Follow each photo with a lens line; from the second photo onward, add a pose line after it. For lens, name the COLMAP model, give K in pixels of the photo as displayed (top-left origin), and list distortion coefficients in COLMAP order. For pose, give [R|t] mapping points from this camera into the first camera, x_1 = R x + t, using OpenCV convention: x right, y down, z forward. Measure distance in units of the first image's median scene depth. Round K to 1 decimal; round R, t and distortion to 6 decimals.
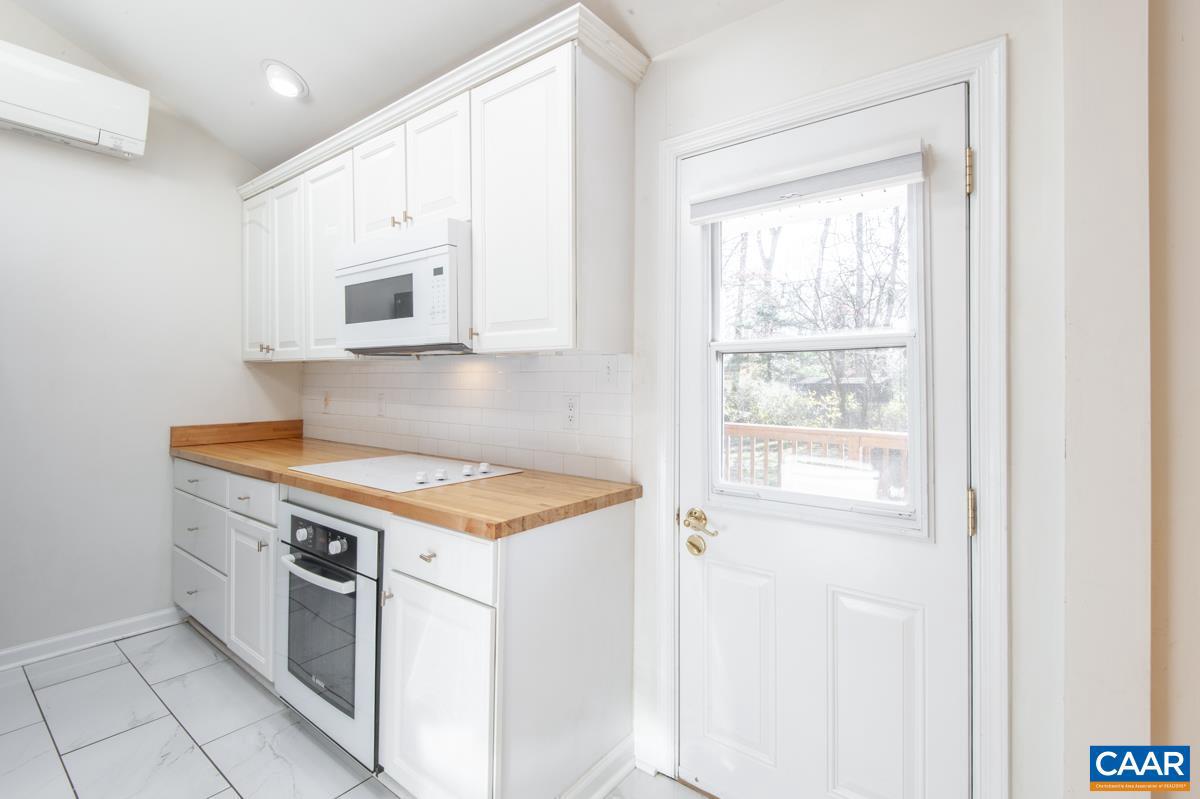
lens RADIAL K [[550.5, 0, 600.1], [0, 550.5, 375.3], [0, 0, 1]] dist [0.012550, -0.005337]
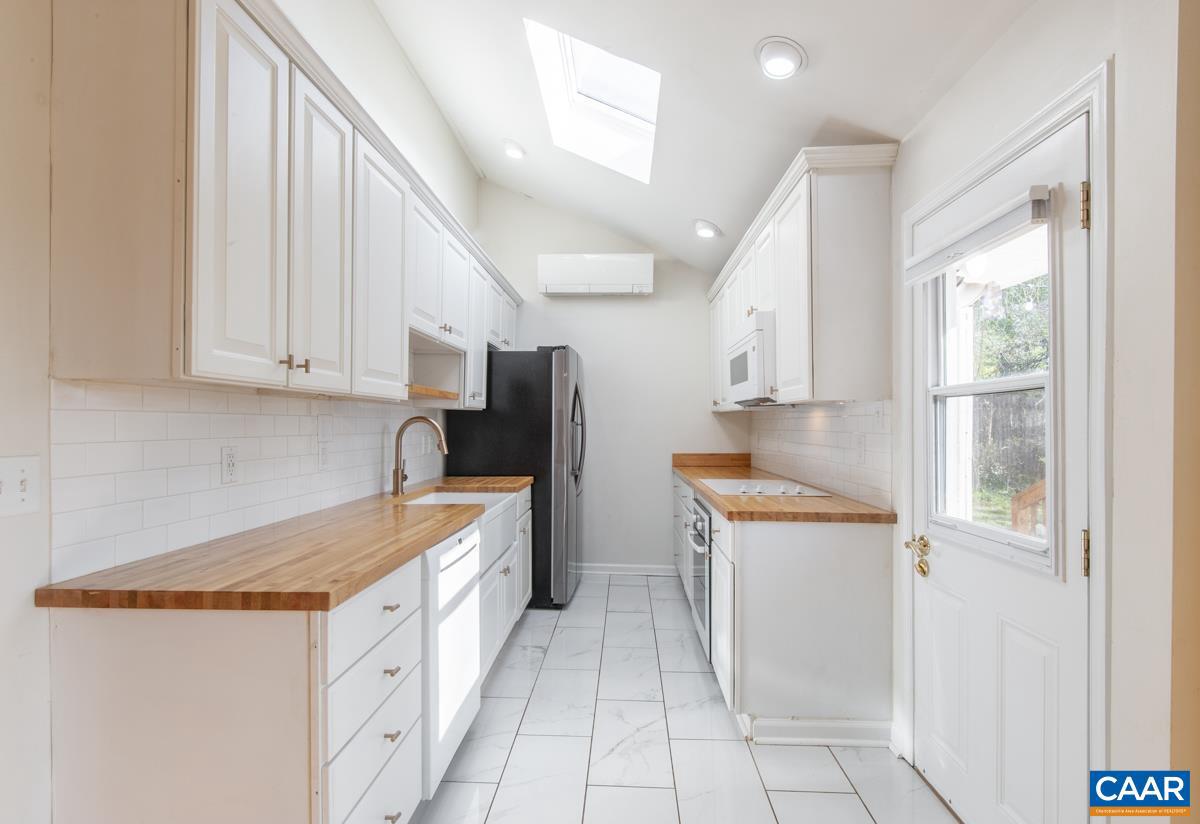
lens RADIAL K [[567.3, 0, 599.5], [0, 567.3, 427.5], [0, 0, 1]] dist [0.019379, 0.000198]
pose [[0.579765, -0.001887, -0.814781, 0.690400], [0.013371, 0.999885, 0.007198, 0.003063], [0.814674, -0.015068, 0.579724, -0.203194]]
